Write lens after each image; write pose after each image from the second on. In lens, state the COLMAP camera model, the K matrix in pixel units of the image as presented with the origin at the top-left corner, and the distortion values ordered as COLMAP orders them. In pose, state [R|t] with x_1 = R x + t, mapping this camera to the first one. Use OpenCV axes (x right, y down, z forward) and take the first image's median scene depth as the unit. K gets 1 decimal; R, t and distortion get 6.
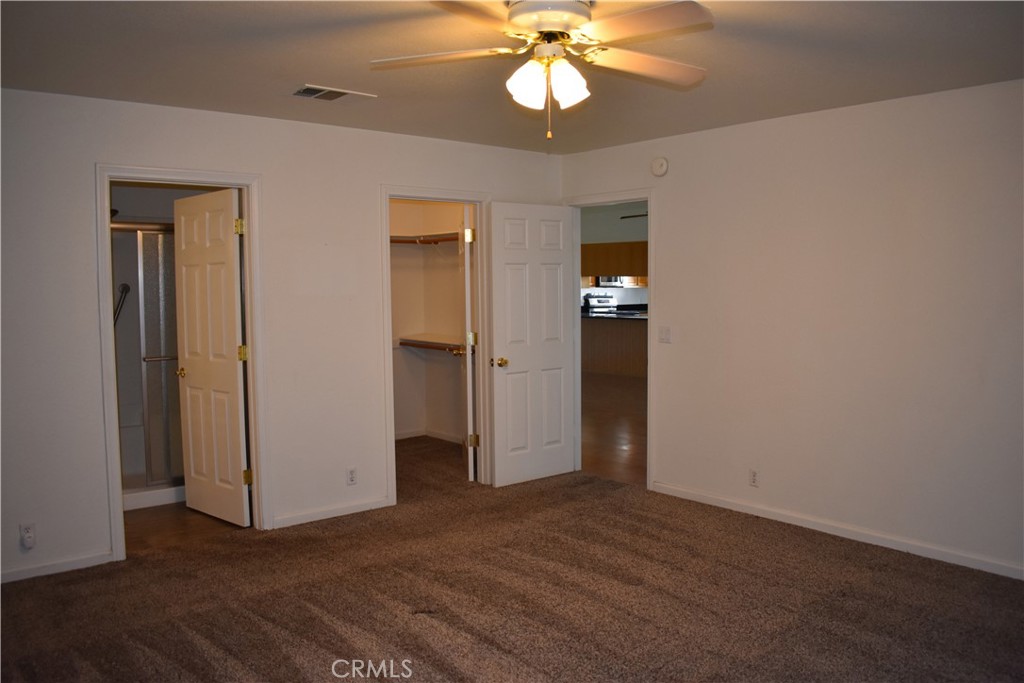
lens RADIAL K [[801.5, 0, 512.9], [0, 801.5, 337.4], [0, 0, 1]] dist [-0.095114, 0.015103]
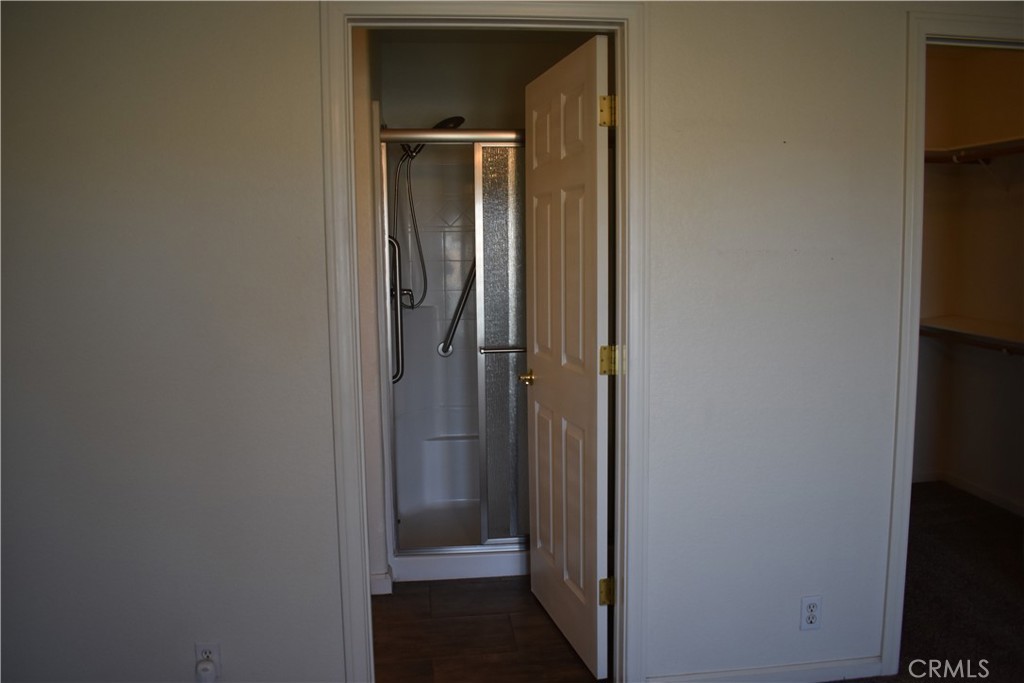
lens RADIAL K [[801.5, 0, 513.8], [0, 801.5, 343.0], [0, 0, 1]] dist [-0.095114, 0.015103]
pose [[0.836824, 0.064364, -0.543676, -0.092374], [-0.030066, 0.996969, 0.071751, -0.022397], [0.546646, -0.043697, 0.836223, 0.444745]]
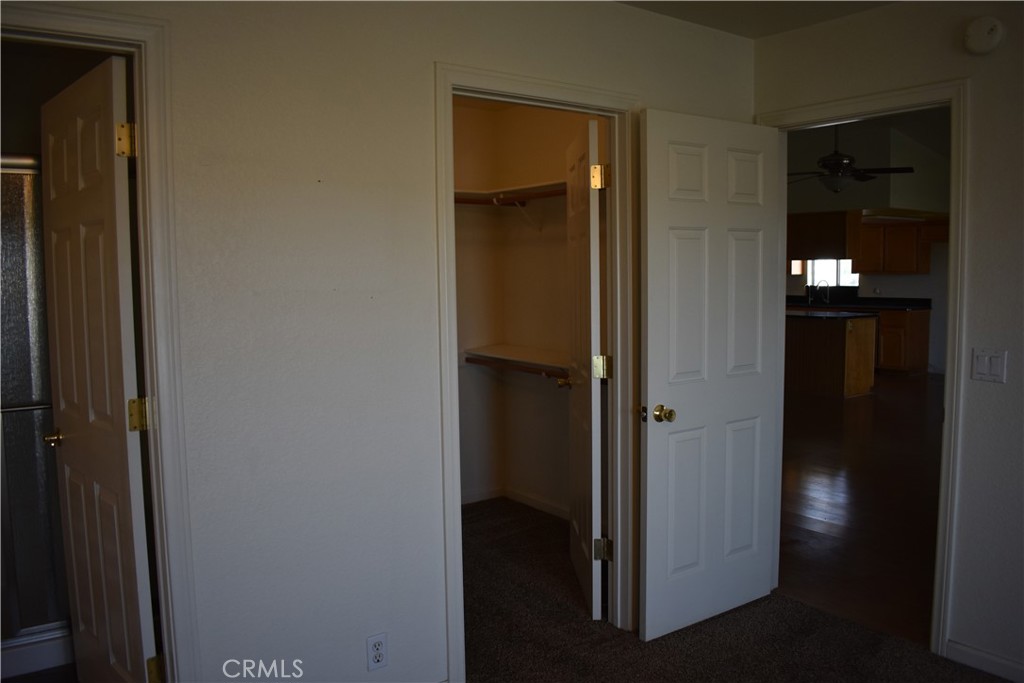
lens RADIAL K [[801.5, 0, 517.3], [0, 801.5, 340.9], [0, 0, 1]] dist [-0.095114, 0.015103]
pose [[0.997776, 0.003388, -0.066575, -0.074781], [-0.002102, 0.999810, 0.019371, -0.027191], [0.066628, -0.019188, 0.997593, 0.466206]]
